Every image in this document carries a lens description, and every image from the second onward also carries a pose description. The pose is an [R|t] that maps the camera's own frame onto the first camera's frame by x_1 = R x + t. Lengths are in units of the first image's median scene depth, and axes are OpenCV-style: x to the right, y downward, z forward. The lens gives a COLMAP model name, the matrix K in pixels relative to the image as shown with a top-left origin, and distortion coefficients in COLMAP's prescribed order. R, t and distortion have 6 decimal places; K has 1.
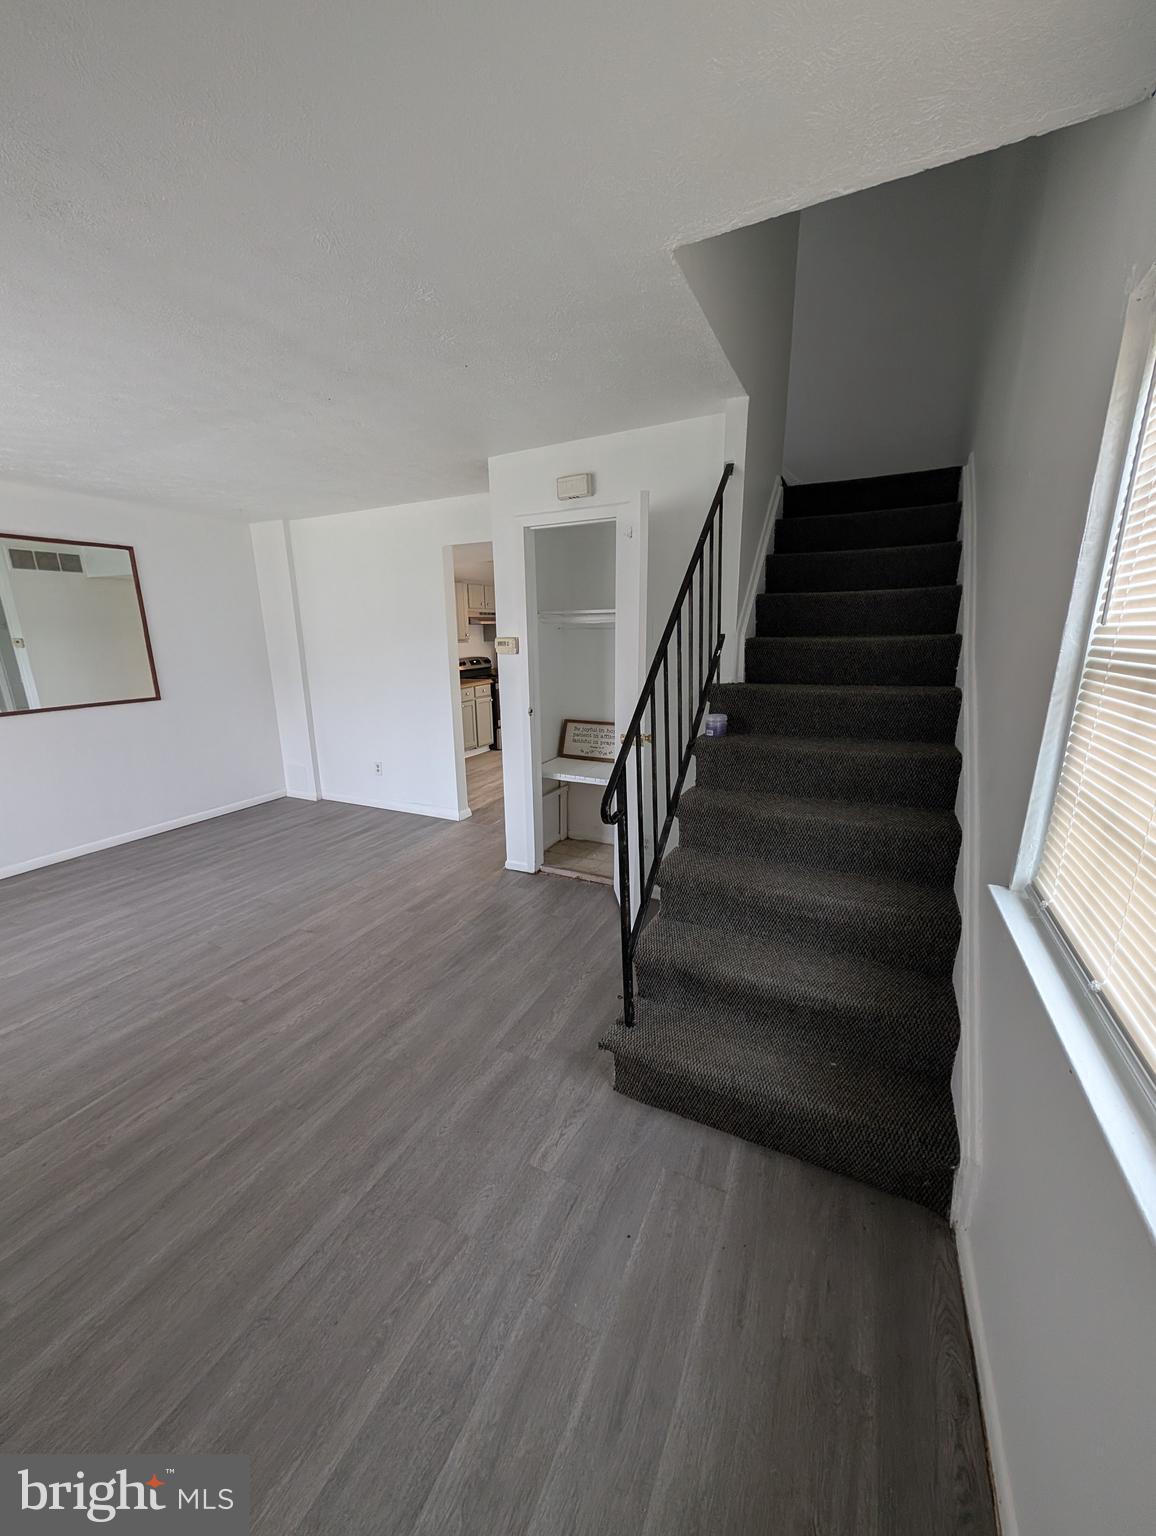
lens RADIAL K [[579.2, 0, 576.4], [0, 579.2, 771.6], [0, 0, 1]] dist [-0.001159, 0.000678]
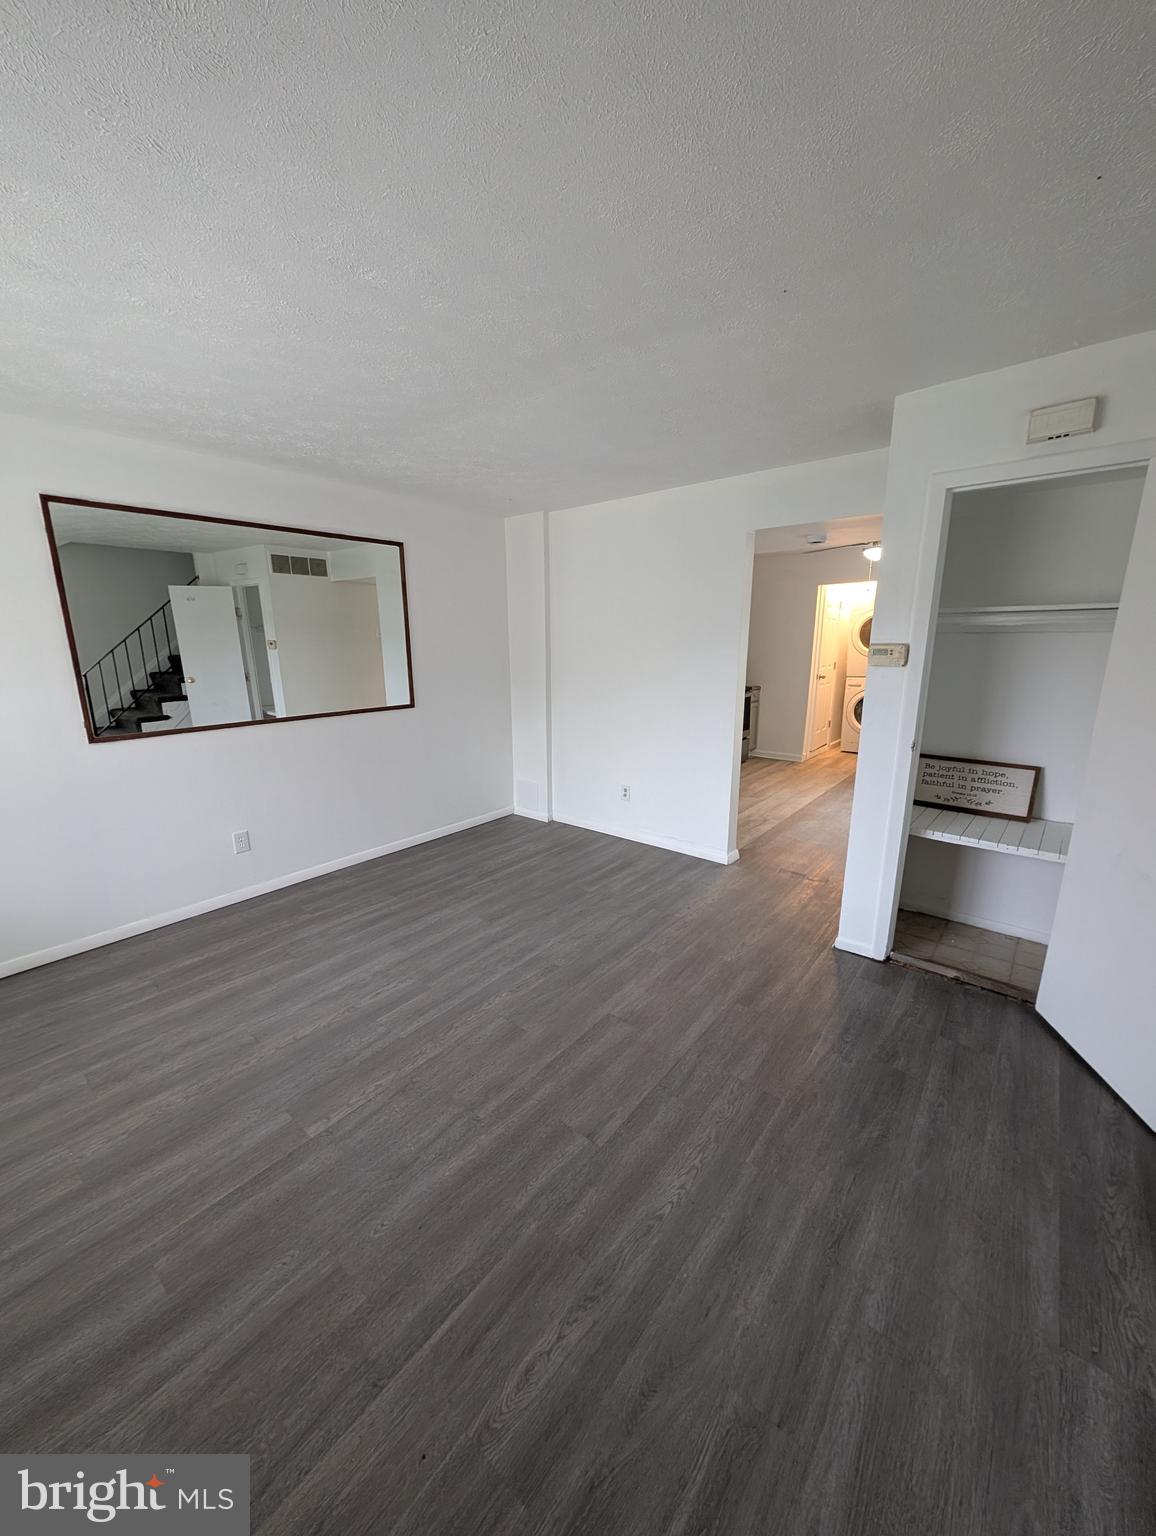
lens RADIAL K [[579.2, 0, 576.4], [0, 579.2, 771.6], [0, 0, 1]] dist [-0.001159, 0.000678]
pose [[0.973008, 0.058595, -0.223211, -0.301289], [-0.061045, 0.998127, -0.004089, -0.039626], [0.222553, 0.017604, 0.974762, 0.183363]]
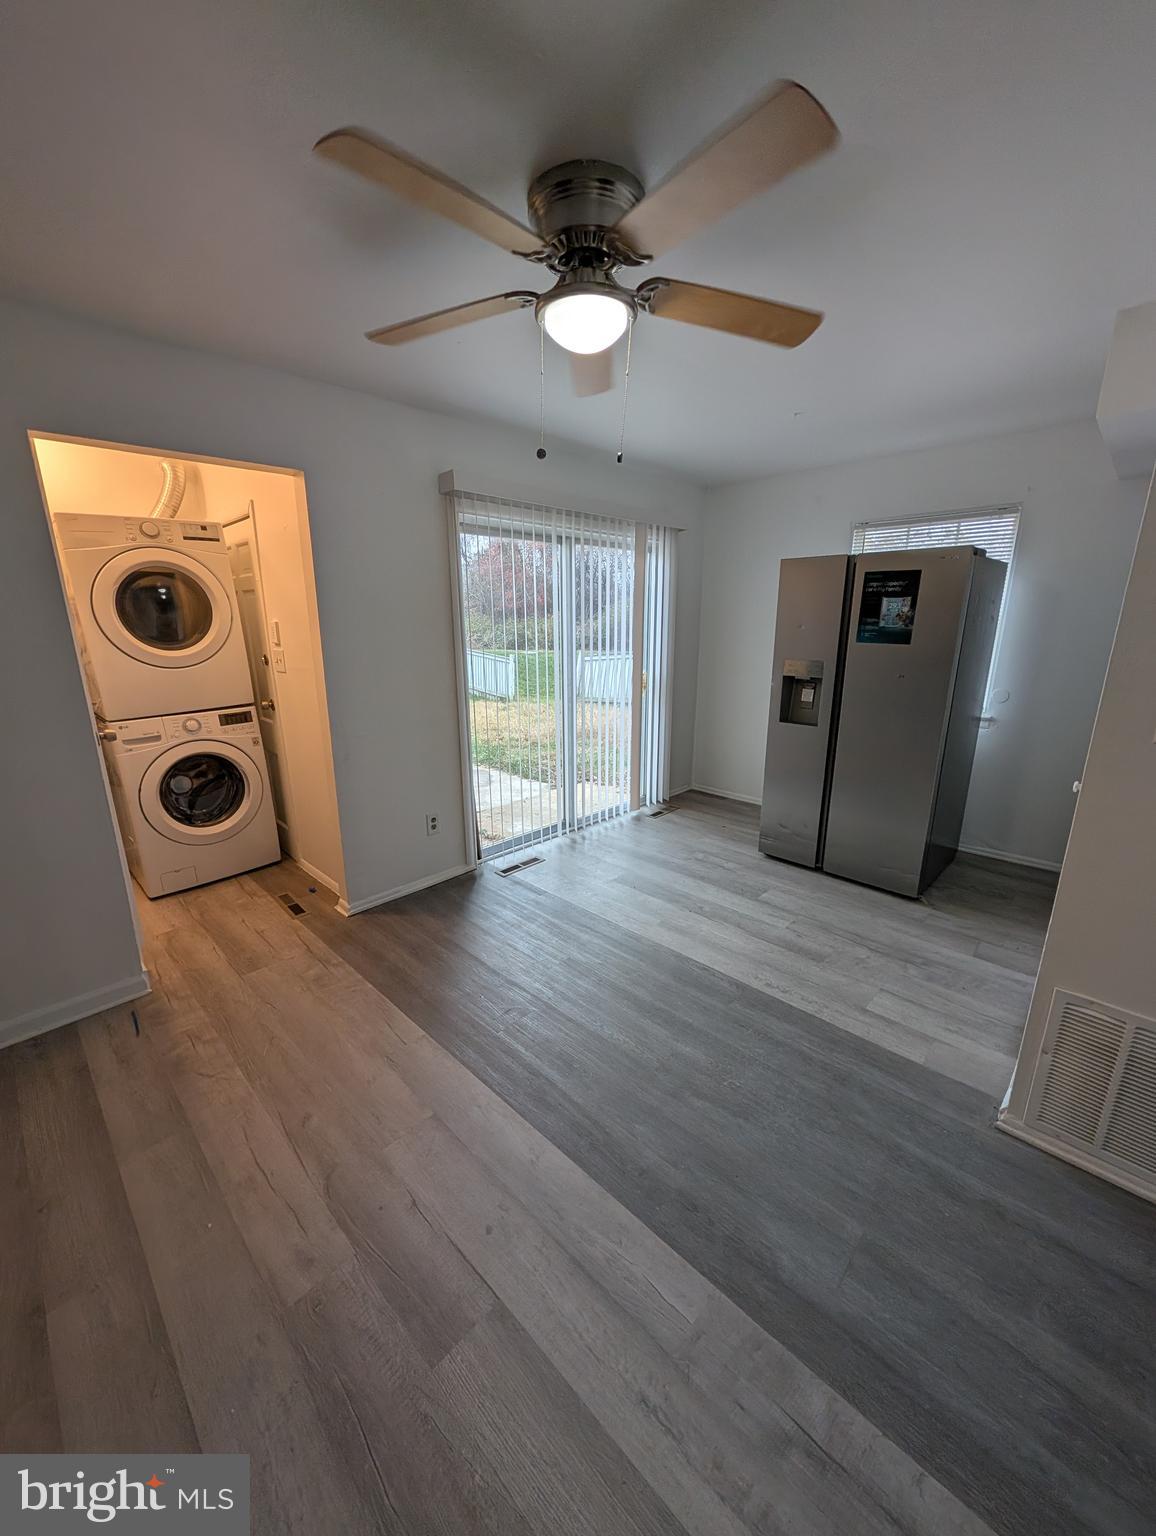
lens RADIAL K [[579.2, 0, 576.4], [0, 579.2, 771.6], [0, 0, 1]] dist [-0.001159, 0.000678]
pose [[0.311665, -0.234346, 0.920840, -0.390948], [0.230610, 0.958790, 0.165952, -0.355767], [-0.921783, 0.160634, 0.352864, 1.513888]]
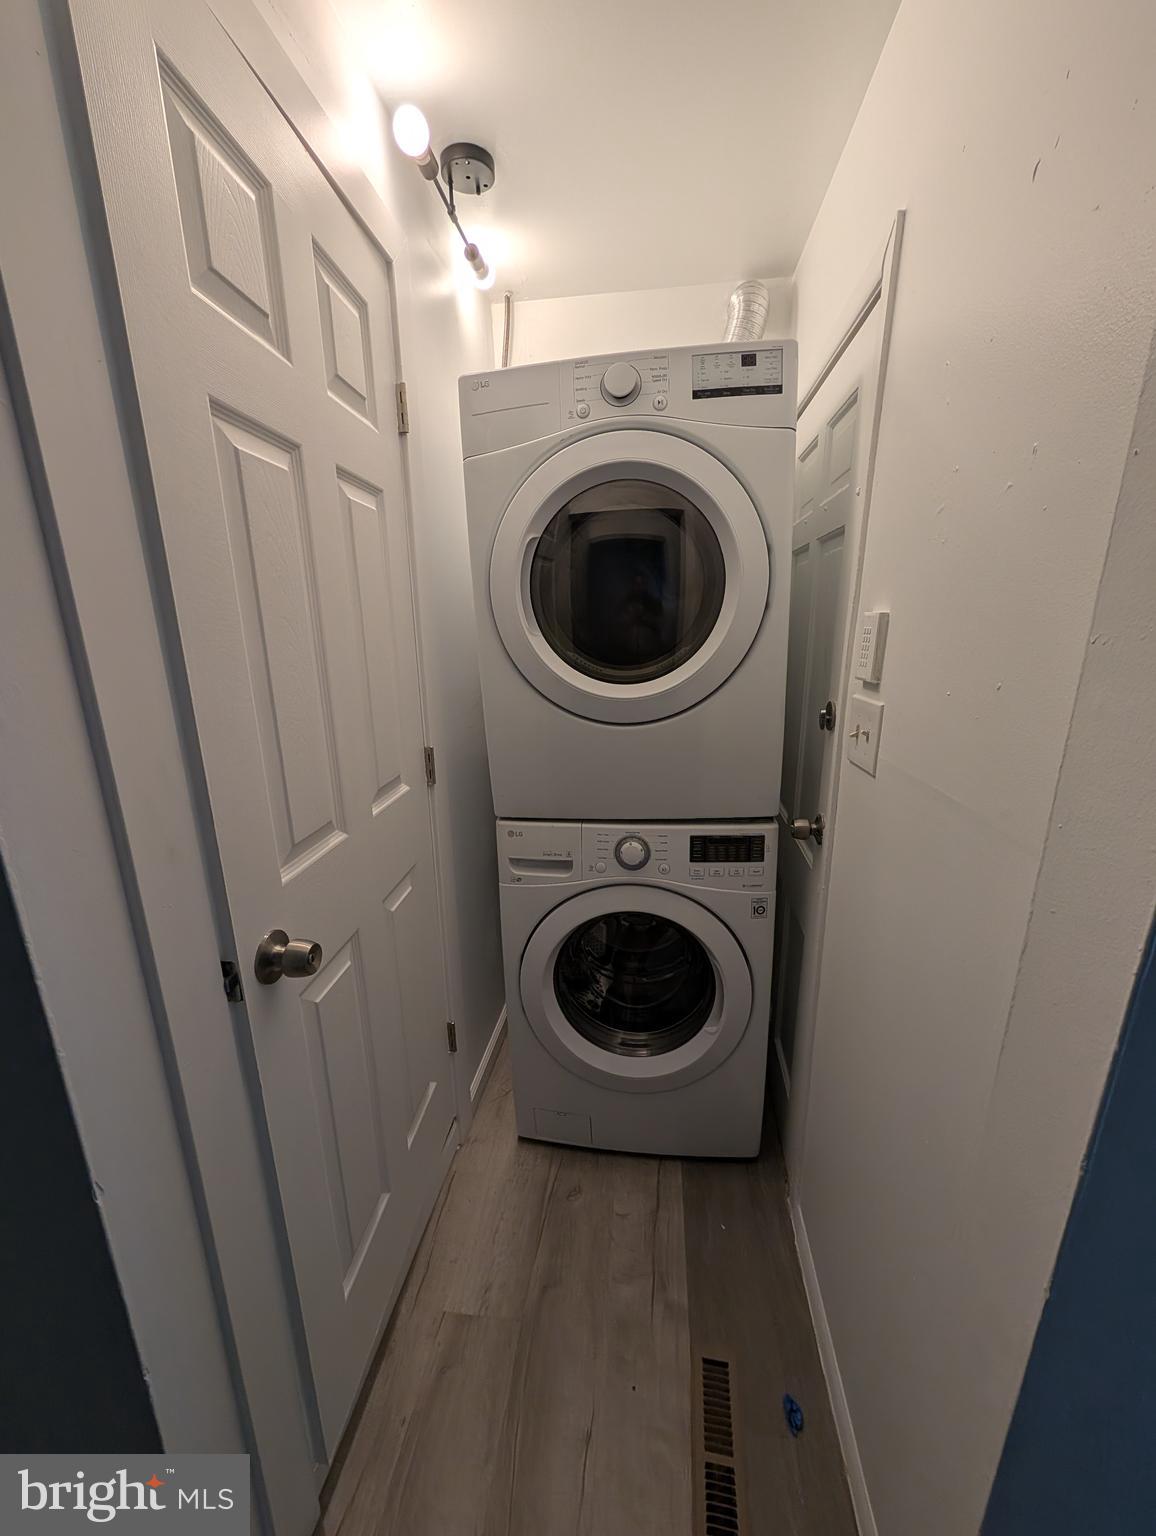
lens RADIAL K [[579.2, 0, 576.4], [0, 579.2, 771.6], [0, 0, 1]] dist [-0.001159, 0.000678]
pose [[0.948260, -0.084206, 0.306124, 0.079638], [0.080481, 0.996448, 0.024792, -0.471814], [-0.307124, 0.001128, 0.951669, 1.970365]]
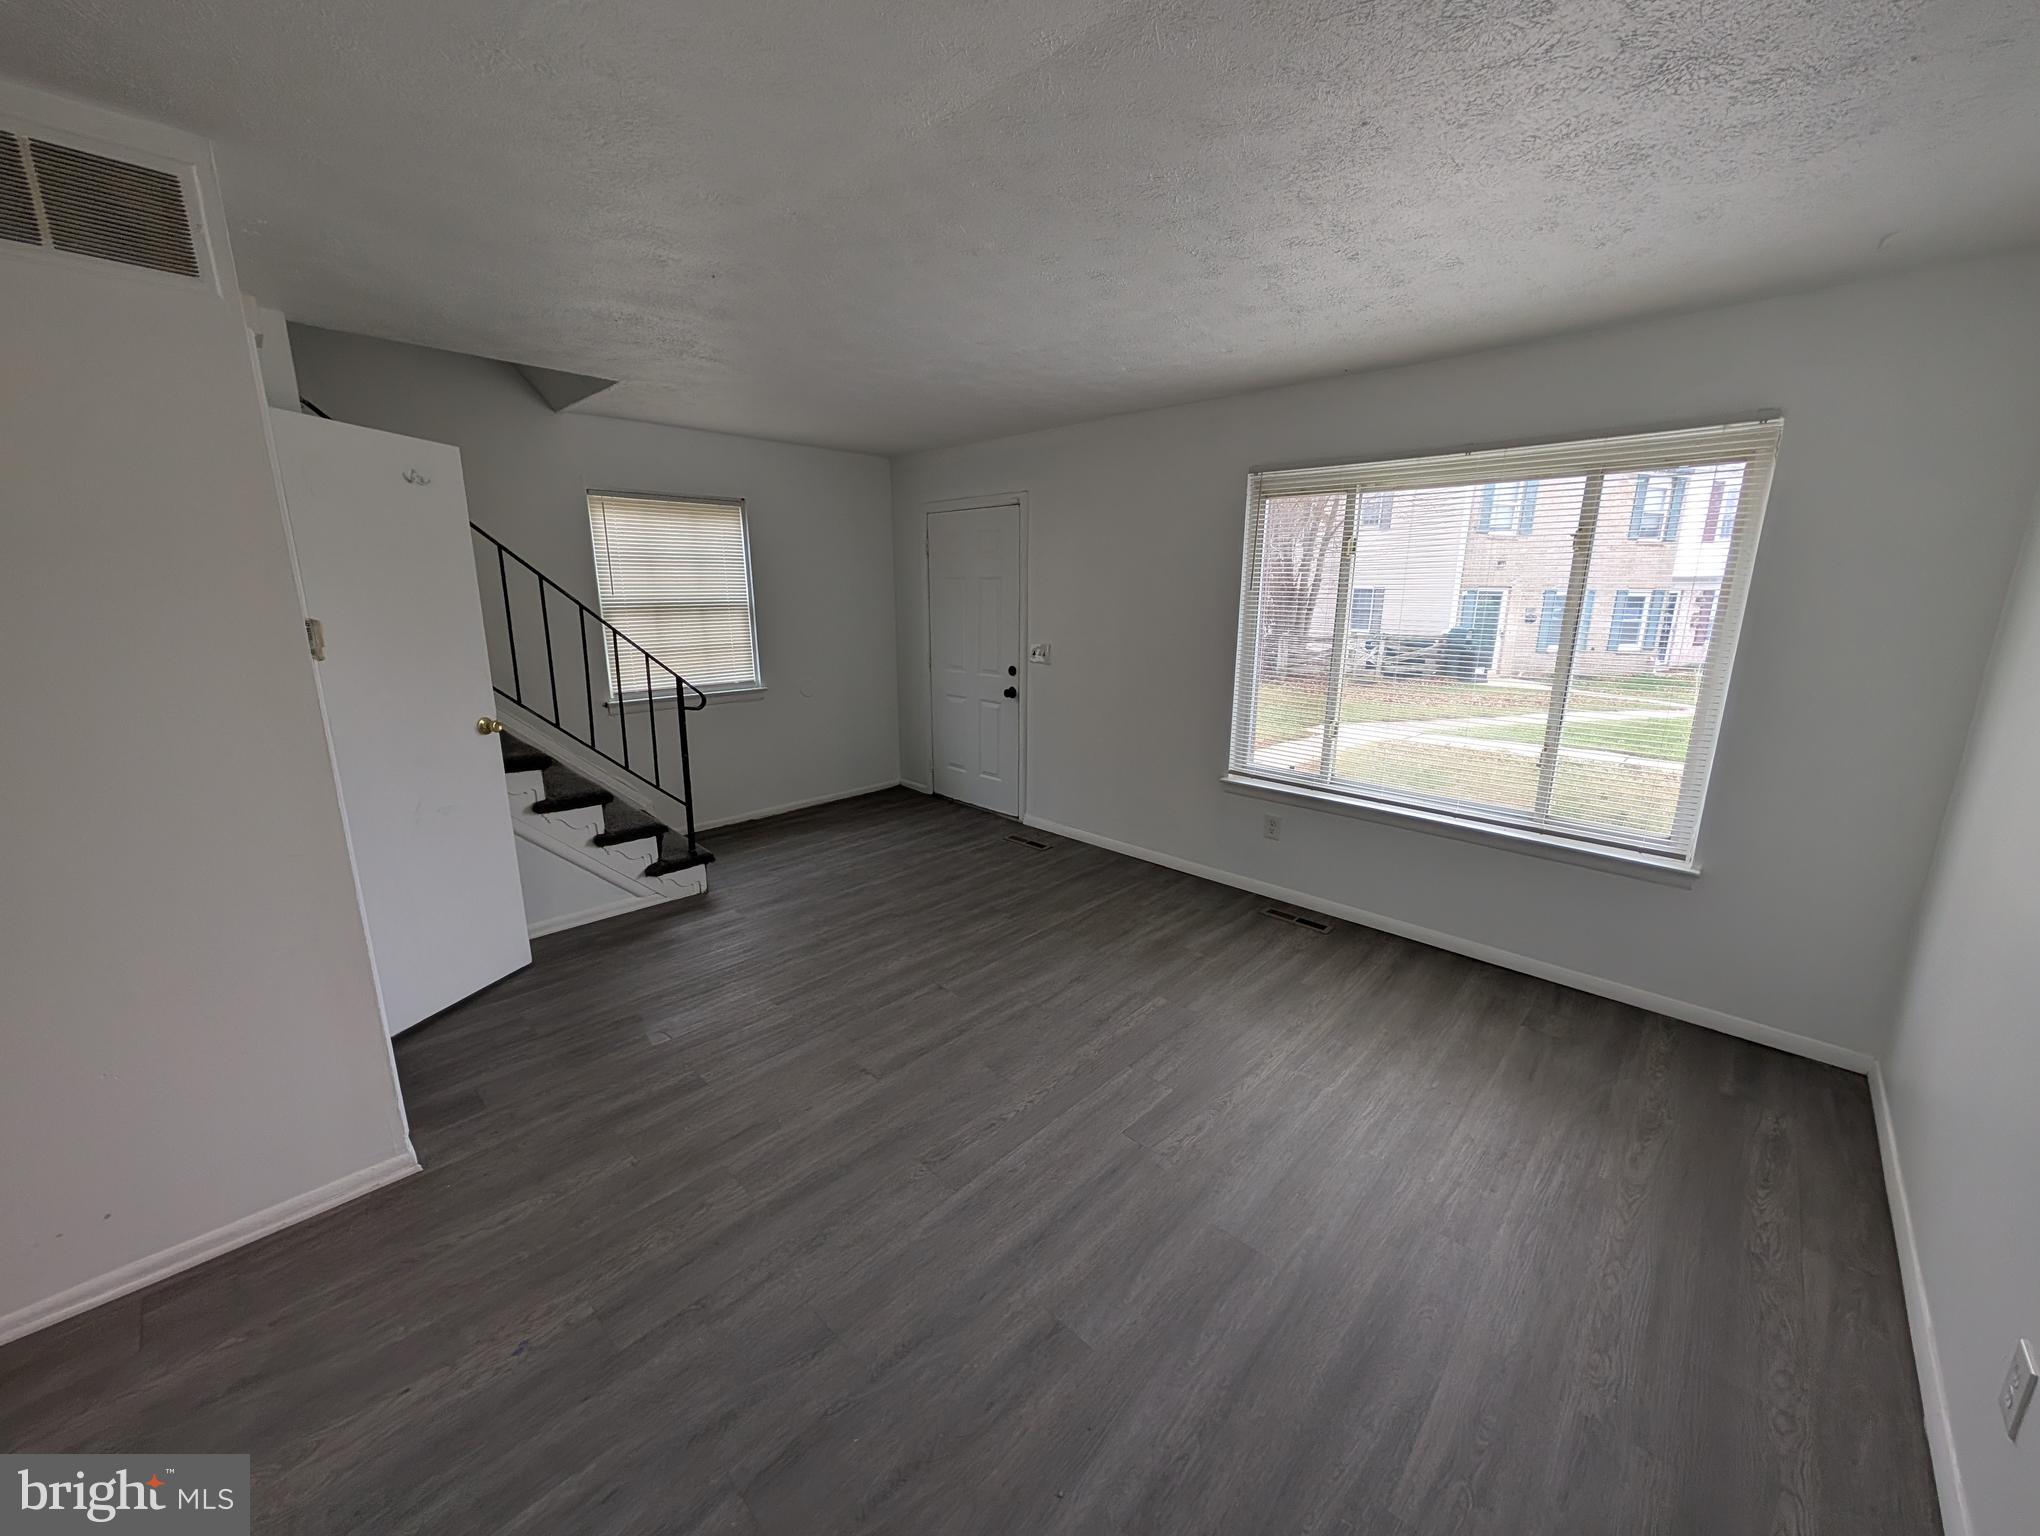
lens RADIAL K [[769.3, 0, 1026.4], [0, 769.3, 768.9], [0, 0, 1]] dist [-0.001159, 0.000678]
pose [[-0.953444, -0.060376, 0.295464, -0.699908], [0.079295, 0.895087, 0.438783, -0.304257], [-0.290958, 0.441784, -0.848628, 1.236087]]
